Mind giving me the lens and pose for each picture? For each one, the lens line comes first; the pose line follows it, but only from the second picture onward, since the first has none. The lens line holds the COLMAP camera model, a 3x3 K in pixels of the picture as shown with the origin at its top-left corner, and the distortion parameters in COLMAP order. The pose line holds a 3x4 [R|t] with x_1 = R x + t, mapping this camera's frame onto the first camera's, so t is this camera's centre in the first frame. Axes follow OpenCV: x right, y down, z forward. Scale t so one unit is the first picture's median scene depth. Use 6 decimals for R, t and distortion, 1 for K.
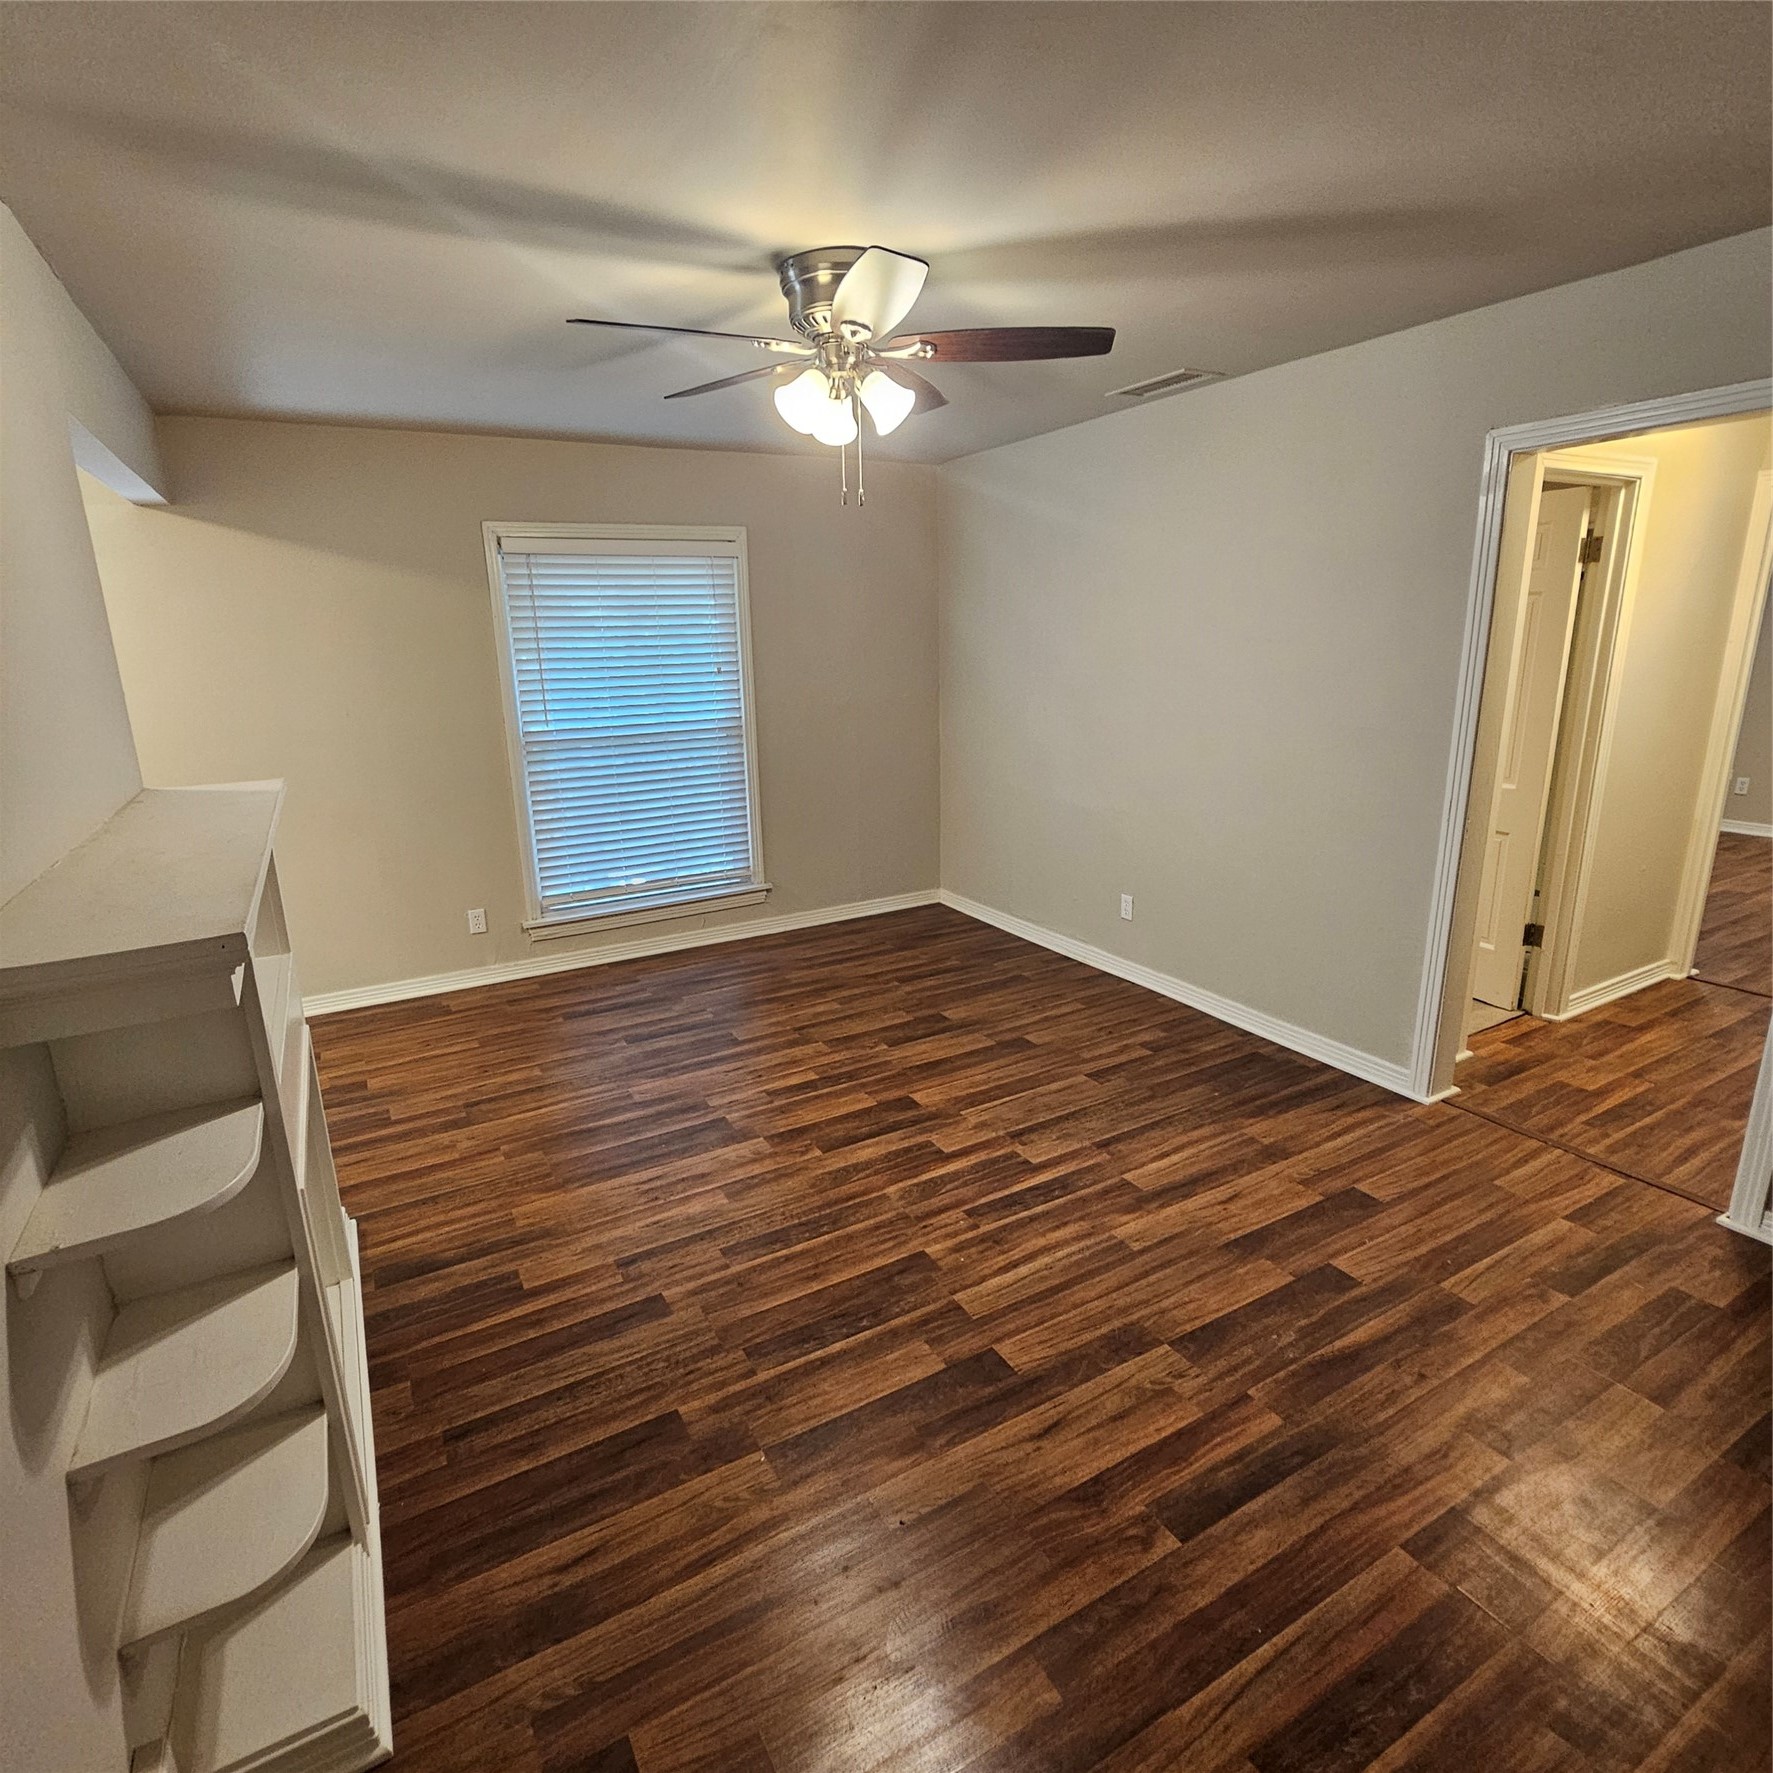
lens RADIAL K [[975.3, 0, 865.9], [0, 975.3, 881.1], [0, 0, 1]] dist [-0.002190, -0.002760]
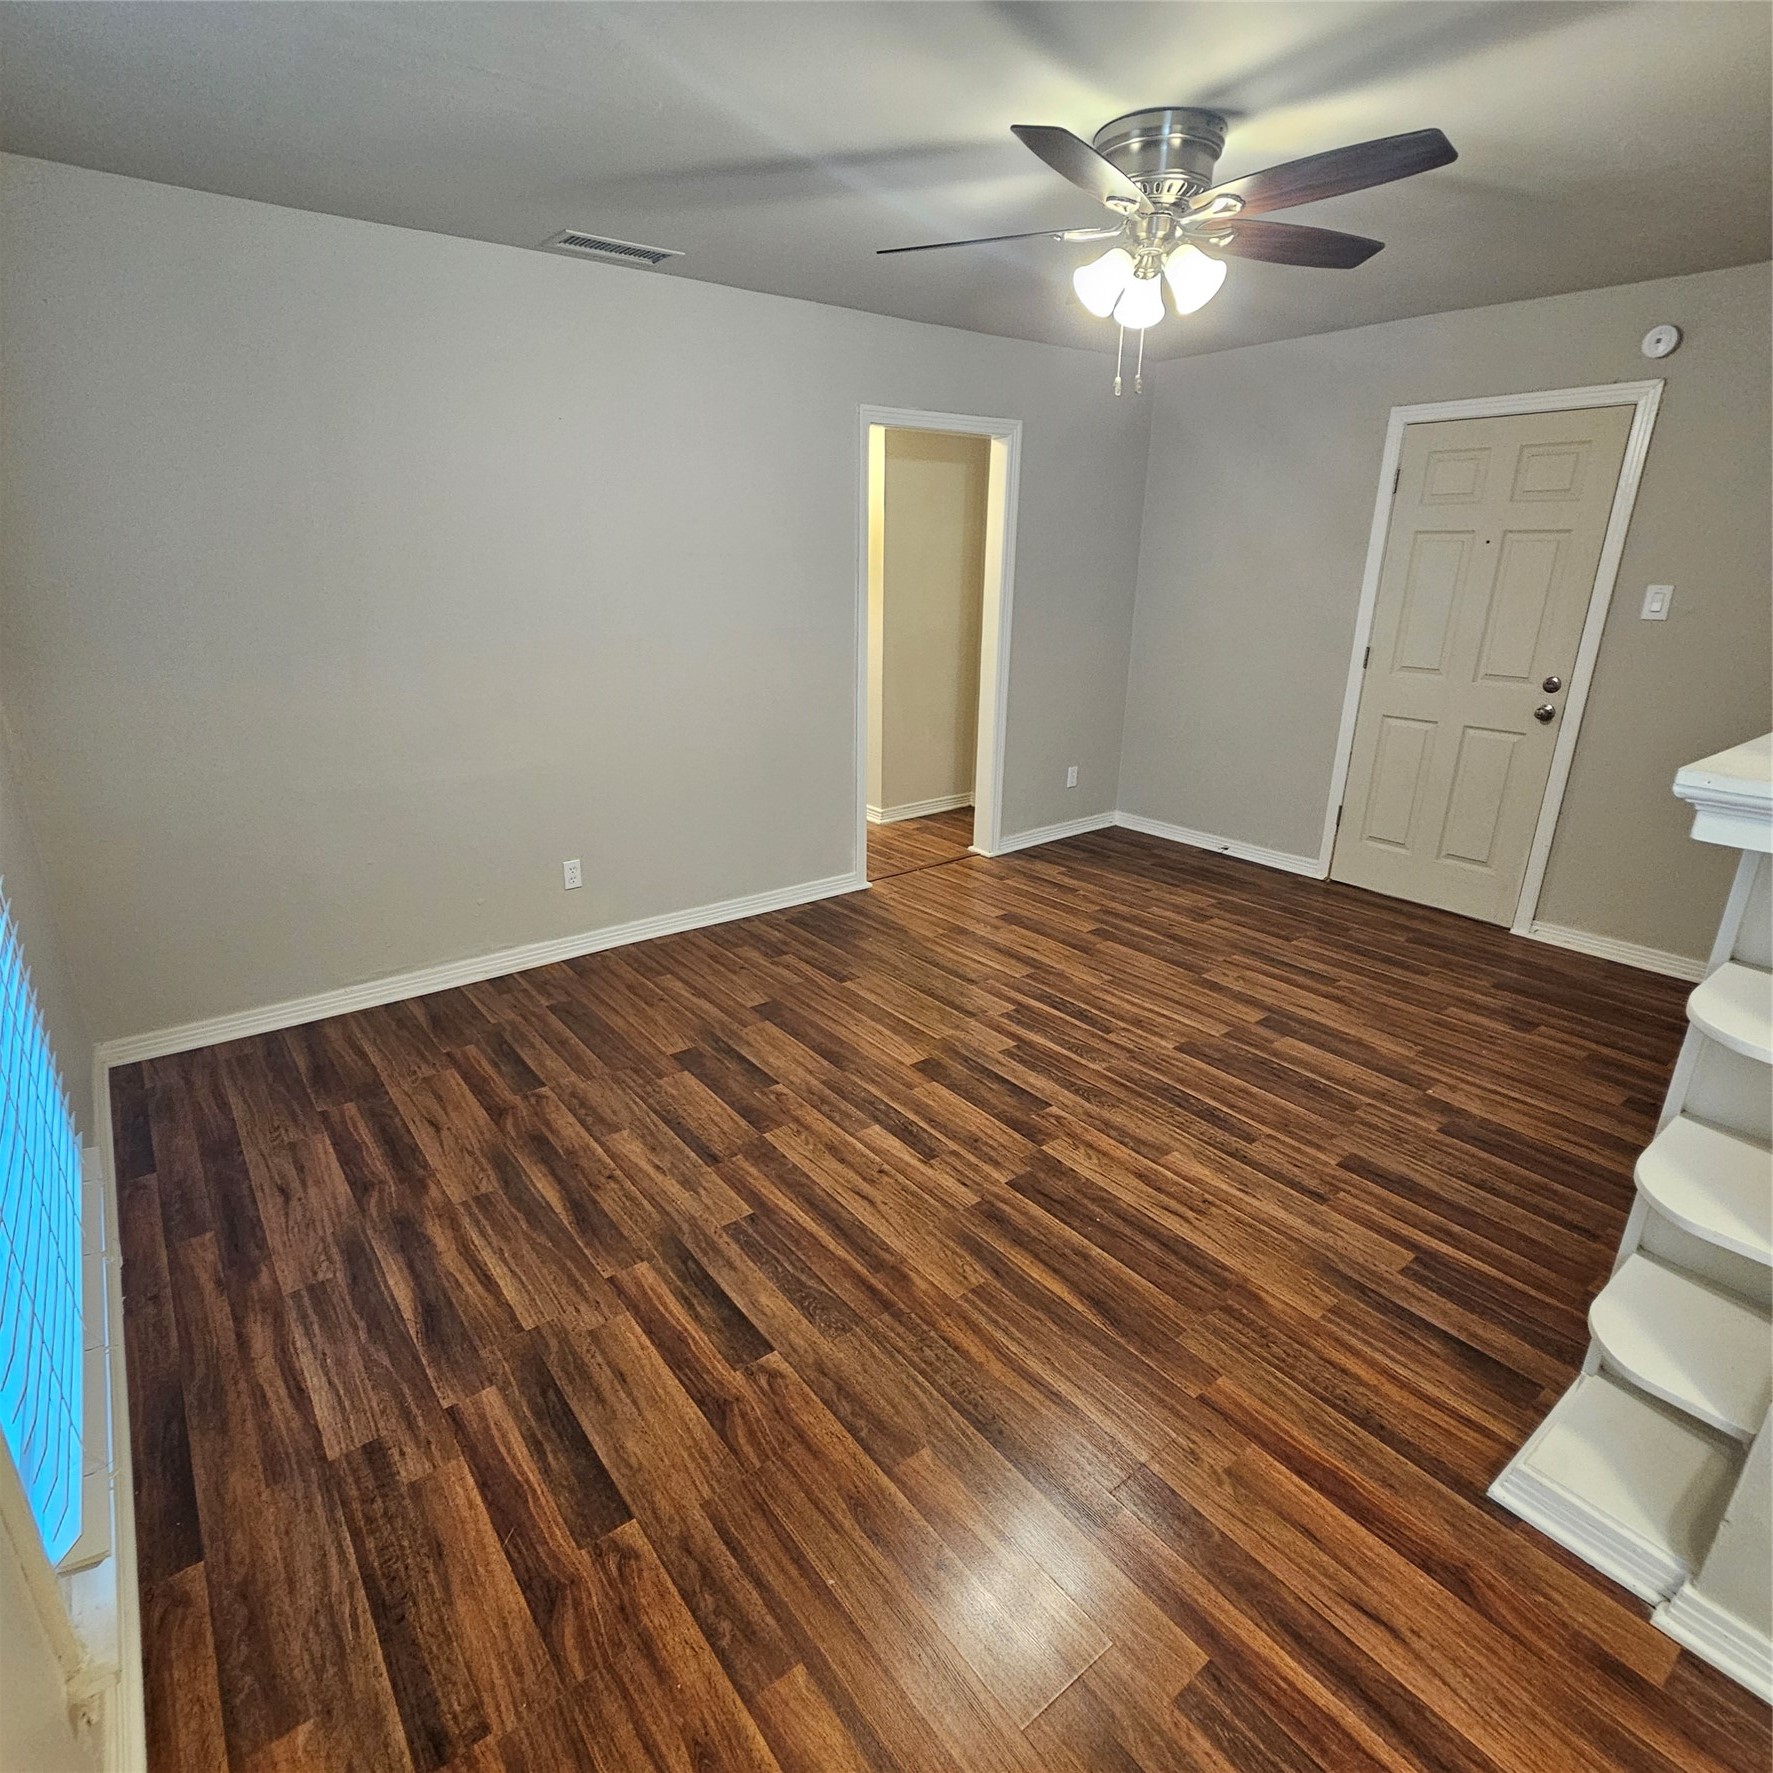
lens RADIAL K [[971.8, 0, 861.1], [0, 971.8, 886.8], [0, 0, 1]] dist [0.001330, -0.003045]
pose [[-0.143801, -0.299722, 0.943127, -0.802593], [0.243291, 0.913075, 0.327267, -0.251476], [-0.959234, 0.276516, -0.058382, 1.132086]]
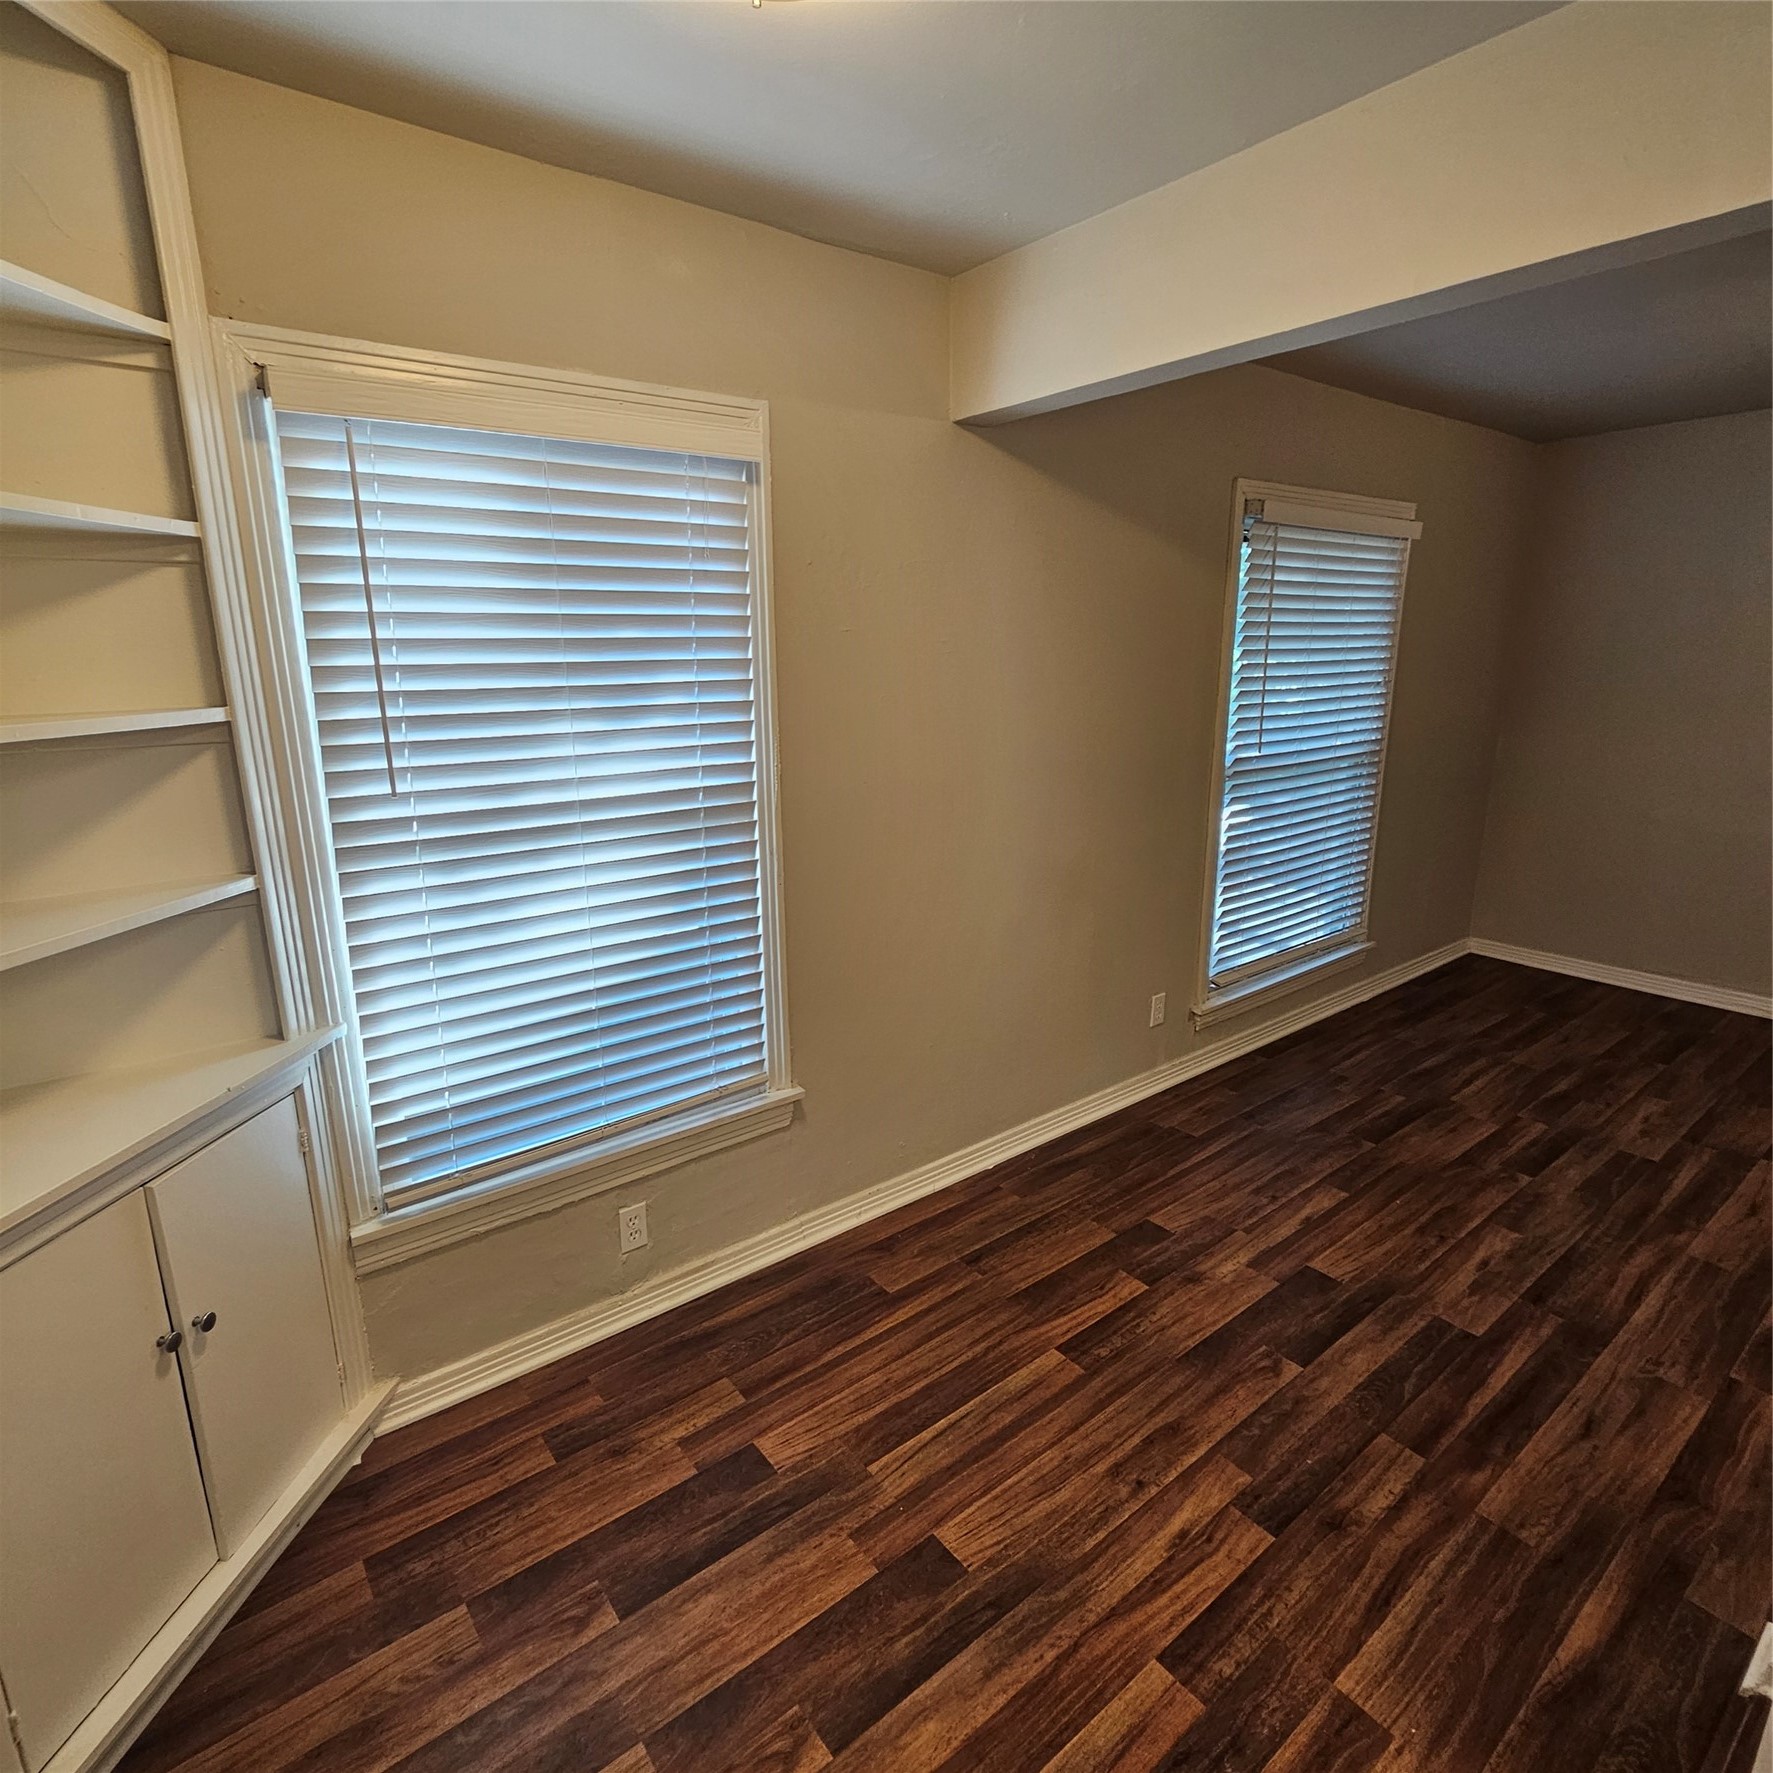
lens RADIAL K [[971.8, 0, 861.1], [0, 971.8, 886.8], [0, 0, 1]] dist [0.001330, -0.003045]
pose [[0.990256, -0.022777, 0.137384, -1.046870], [0.024219, 0.999668, -0.008833, -0.075309], [-0.137138, 0.012074, 0.990478, 0.407240]]
